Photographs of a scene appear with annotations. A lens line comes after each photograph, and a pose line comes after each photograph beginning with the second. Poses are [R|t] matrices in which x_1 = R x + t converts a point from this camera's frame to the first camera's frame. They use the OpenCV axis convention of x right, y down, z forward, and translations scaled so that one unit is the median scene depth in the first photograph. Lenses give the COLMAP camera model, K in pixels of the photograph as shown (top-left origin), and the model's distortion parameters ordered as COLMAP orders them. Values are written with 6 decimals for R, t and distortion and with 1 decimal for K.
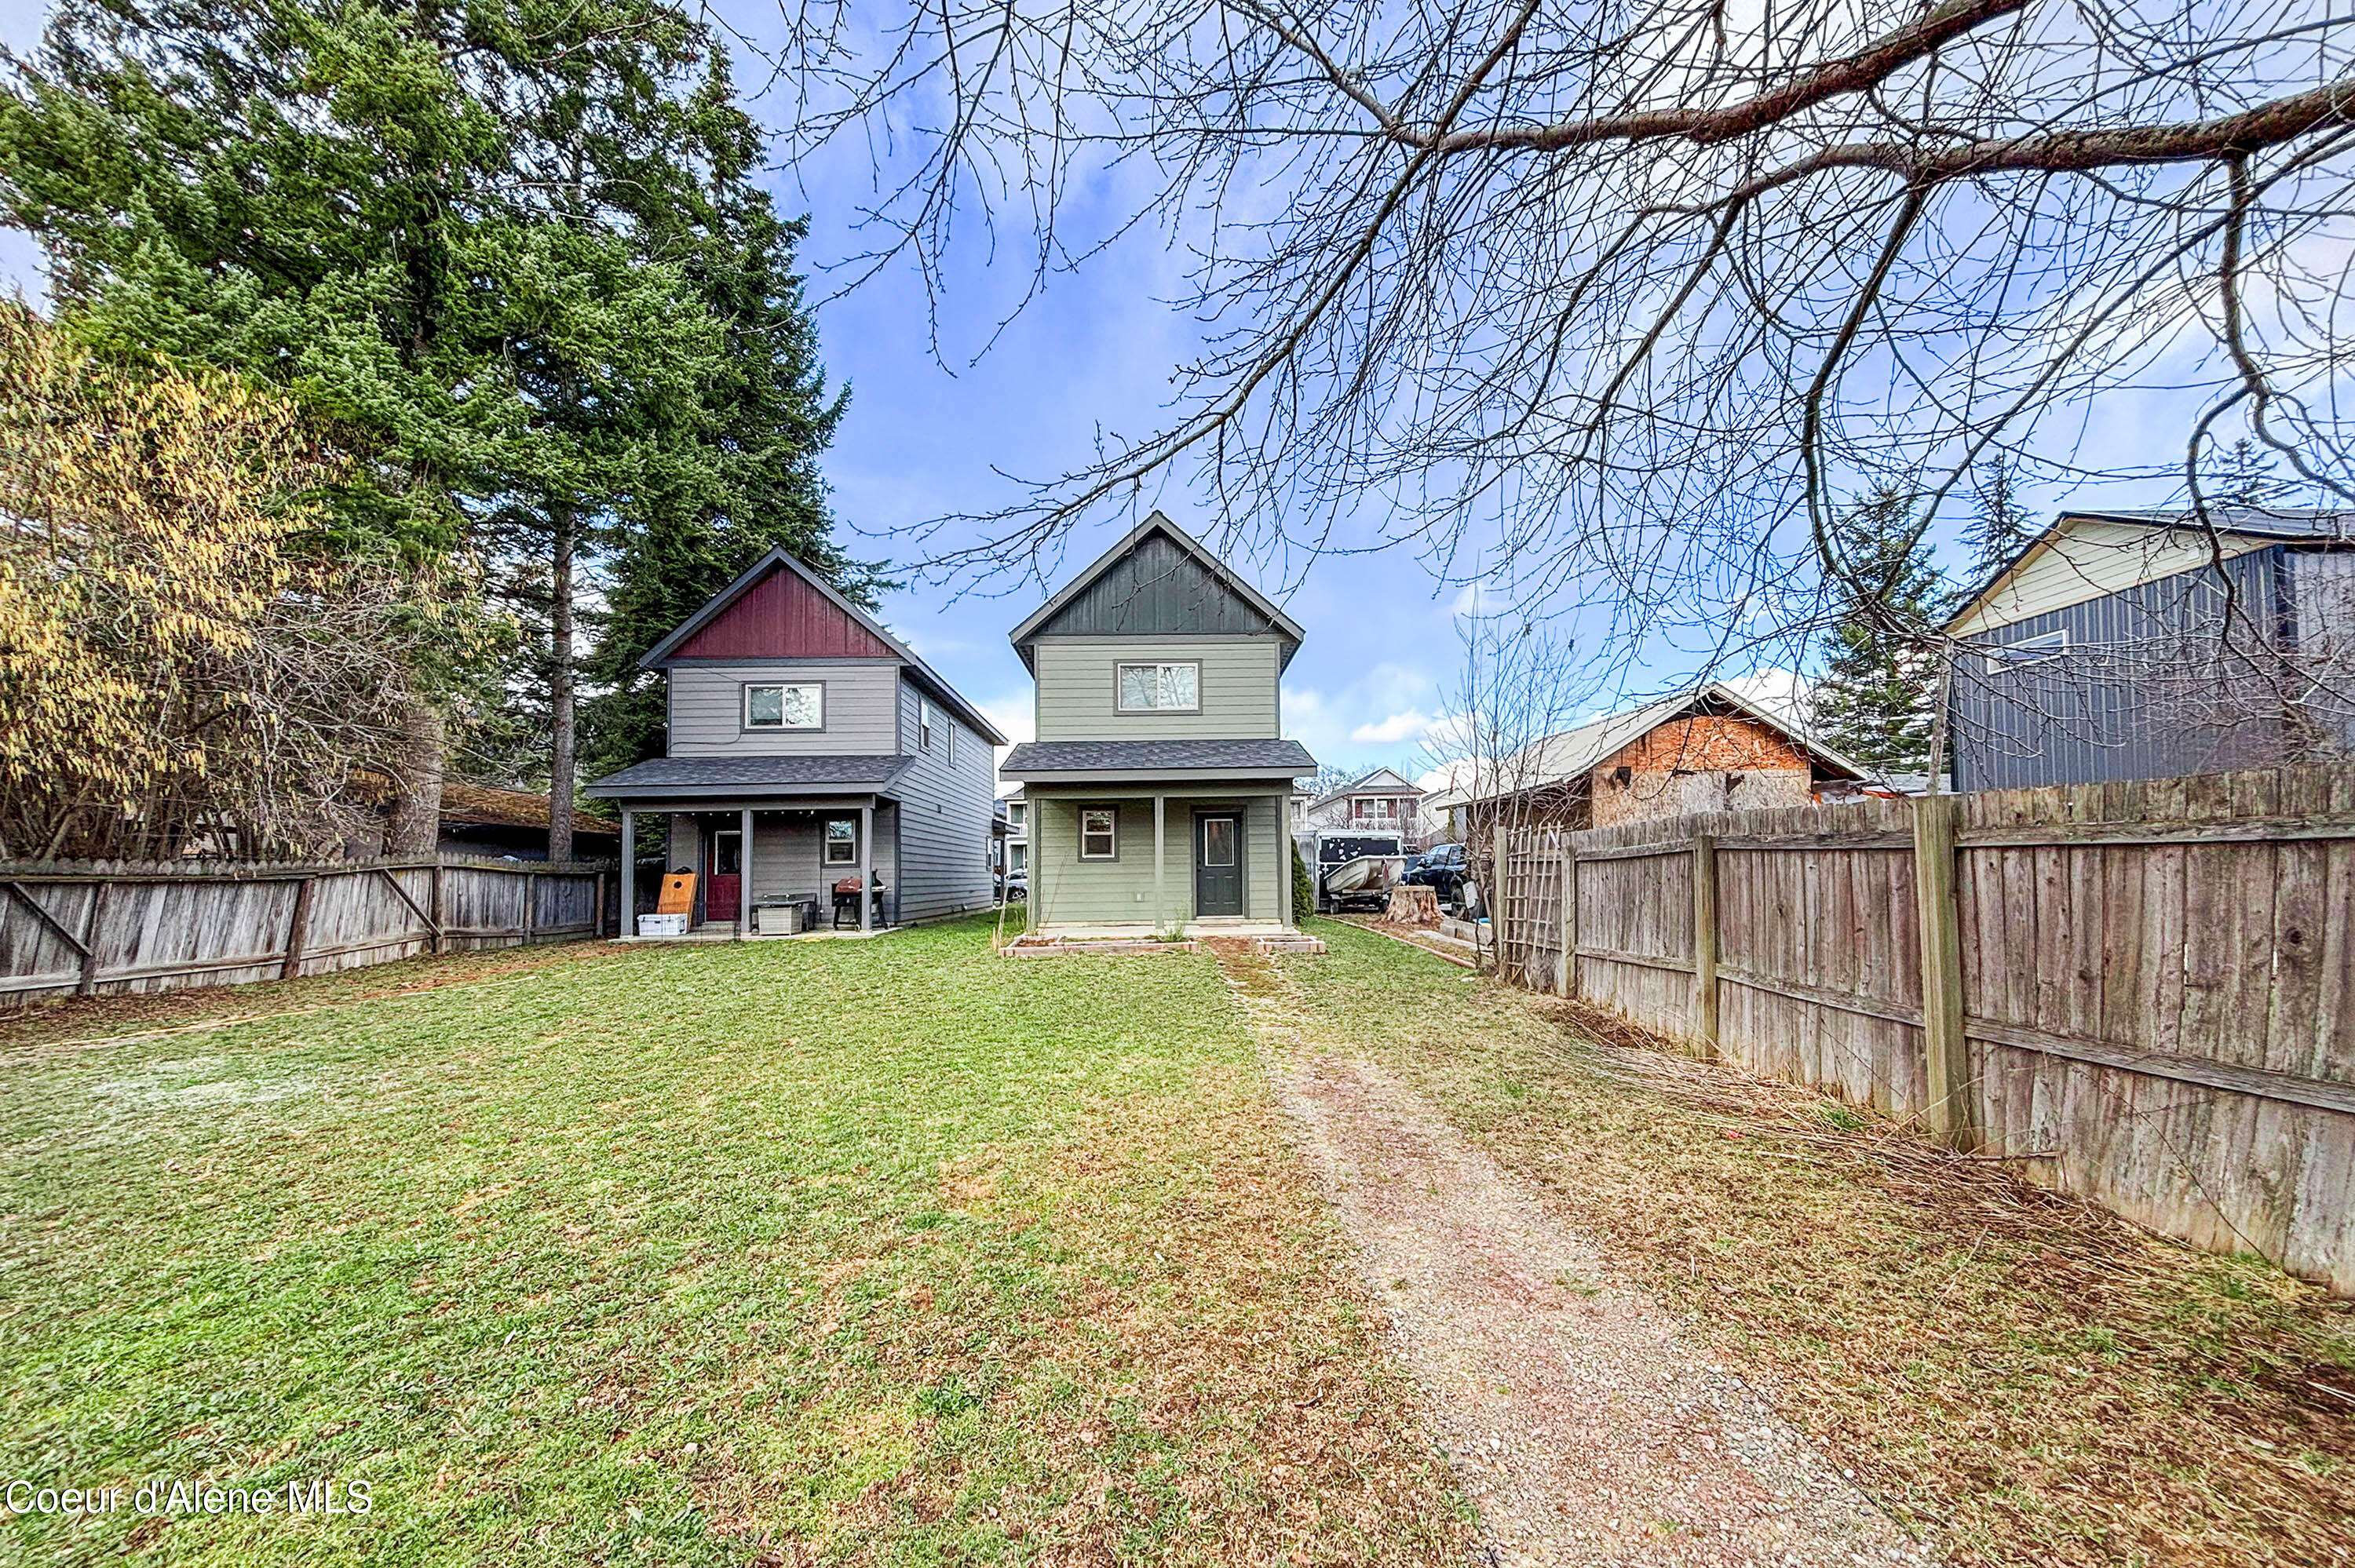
lens RADIAL K [[971.2, 0, 1143.6], [0, 971.2, 852.1], [0, 0, 1]] dist [0.000608, 0.000087]
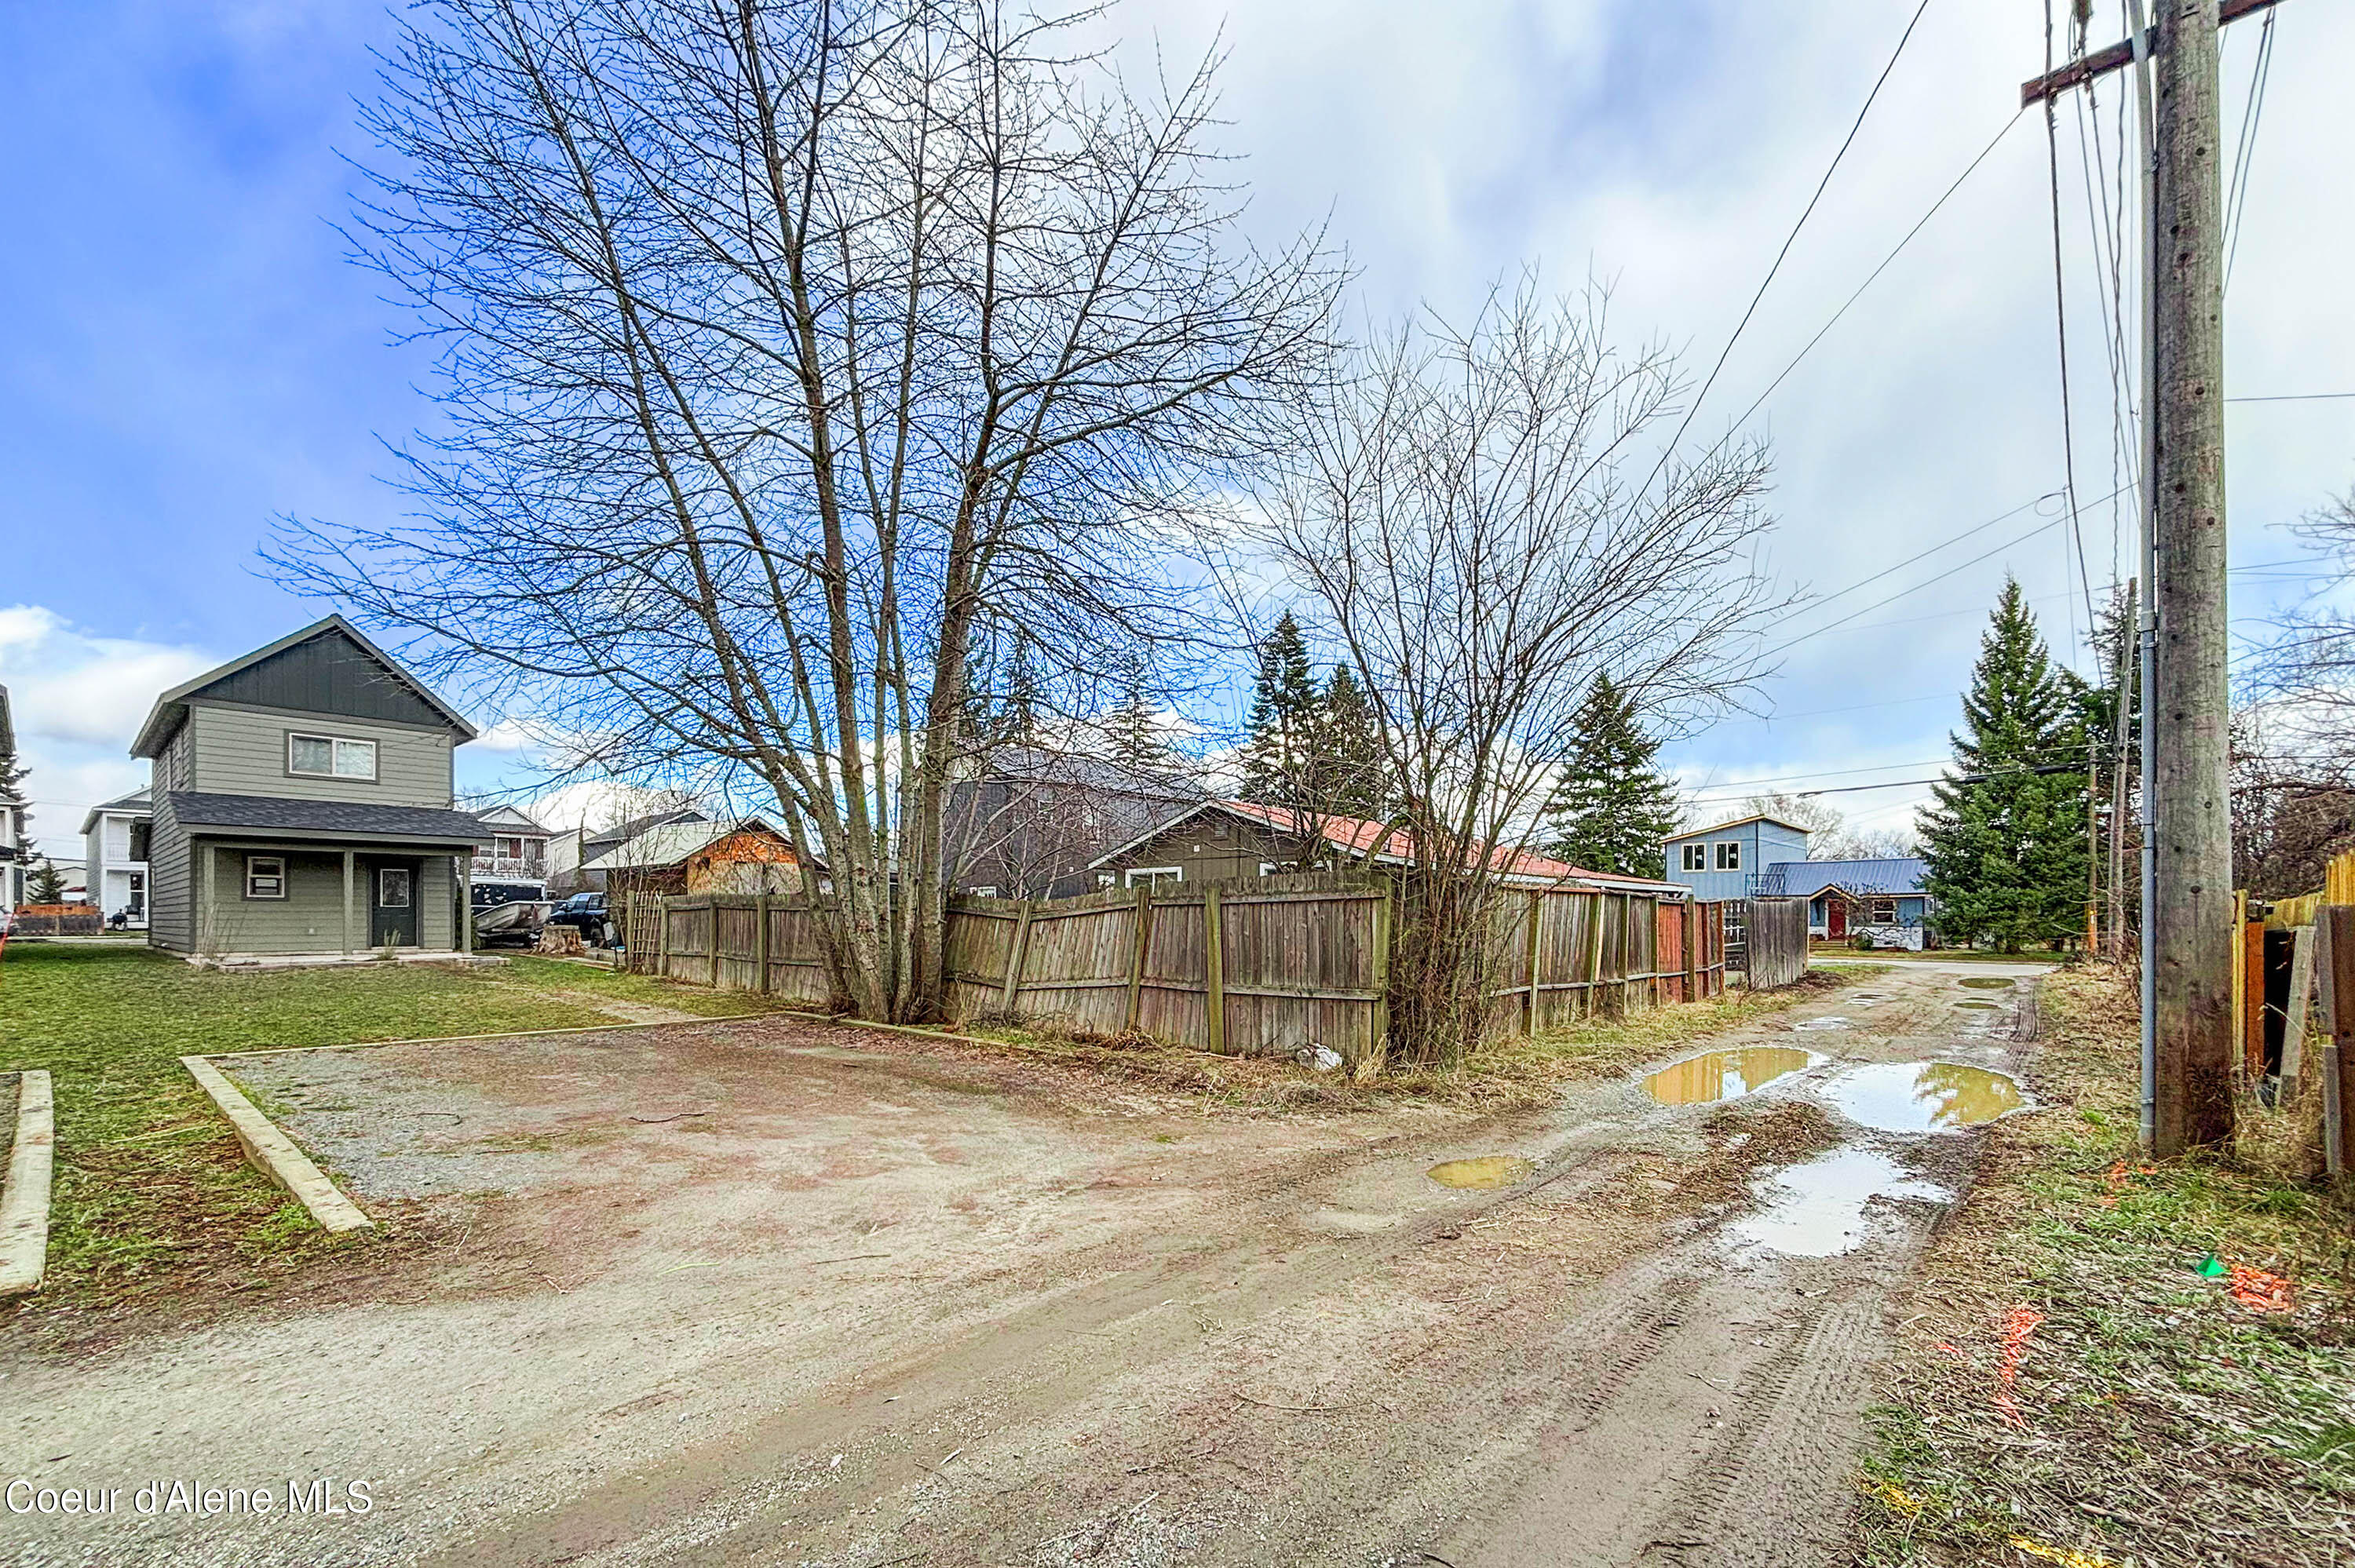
lens RADIAL K [[1043.6, 0, 1191.3], [0, 1043.6, 929.0], [0, 0, 1]] dist [0.000792, 0.000131]
pose [[0.667390, 0.009799, 0.744644, -0.239571], [-0.031774, 0.999378, 0.015326, -0.010549], [-0.744030, -0.033889, 0.667286, -0.673466]]
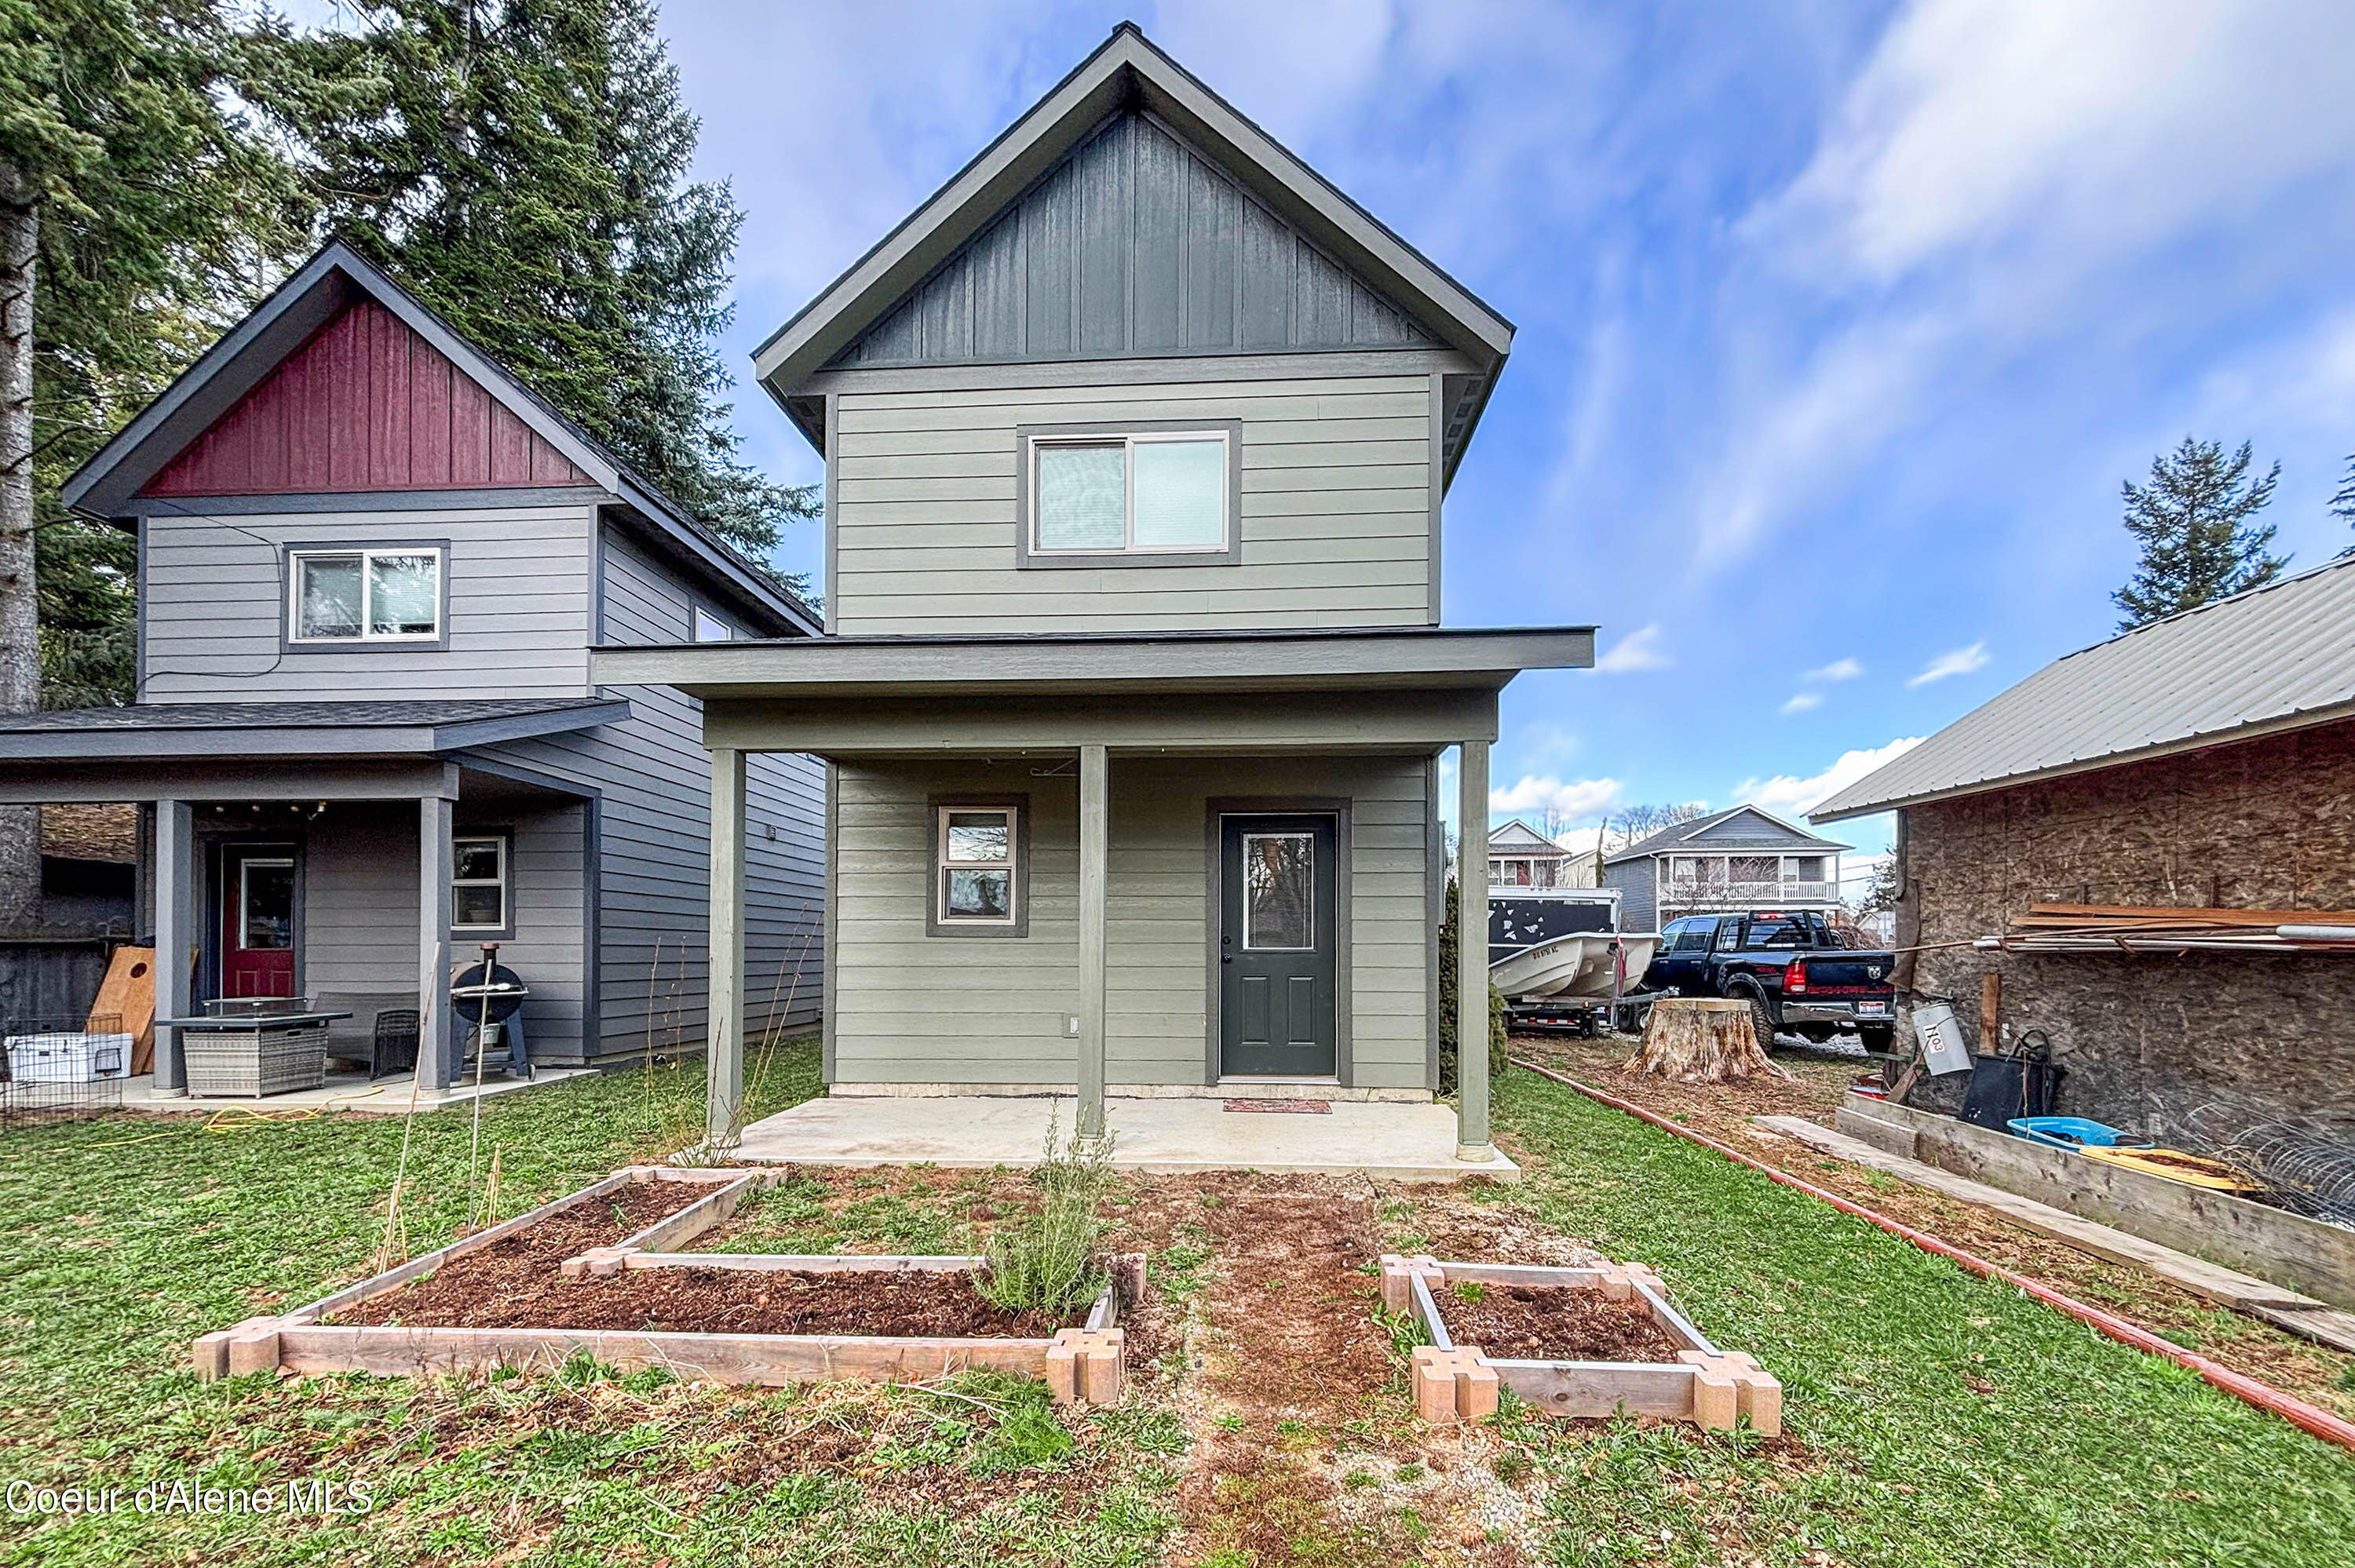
lens RADIAL K [[1043.6, 0, 1191.3], [0, 1043.6, 929.0], [0, 0, 1]] dist [0.000792, 0.000131]
pose [[0.999364, 0.015877, -0.031945, 0.056475], [-0.015733, 0.999865, 0.004768, 0.003677], [0.032017, -0.004262, 0.999478, 0.570677]]
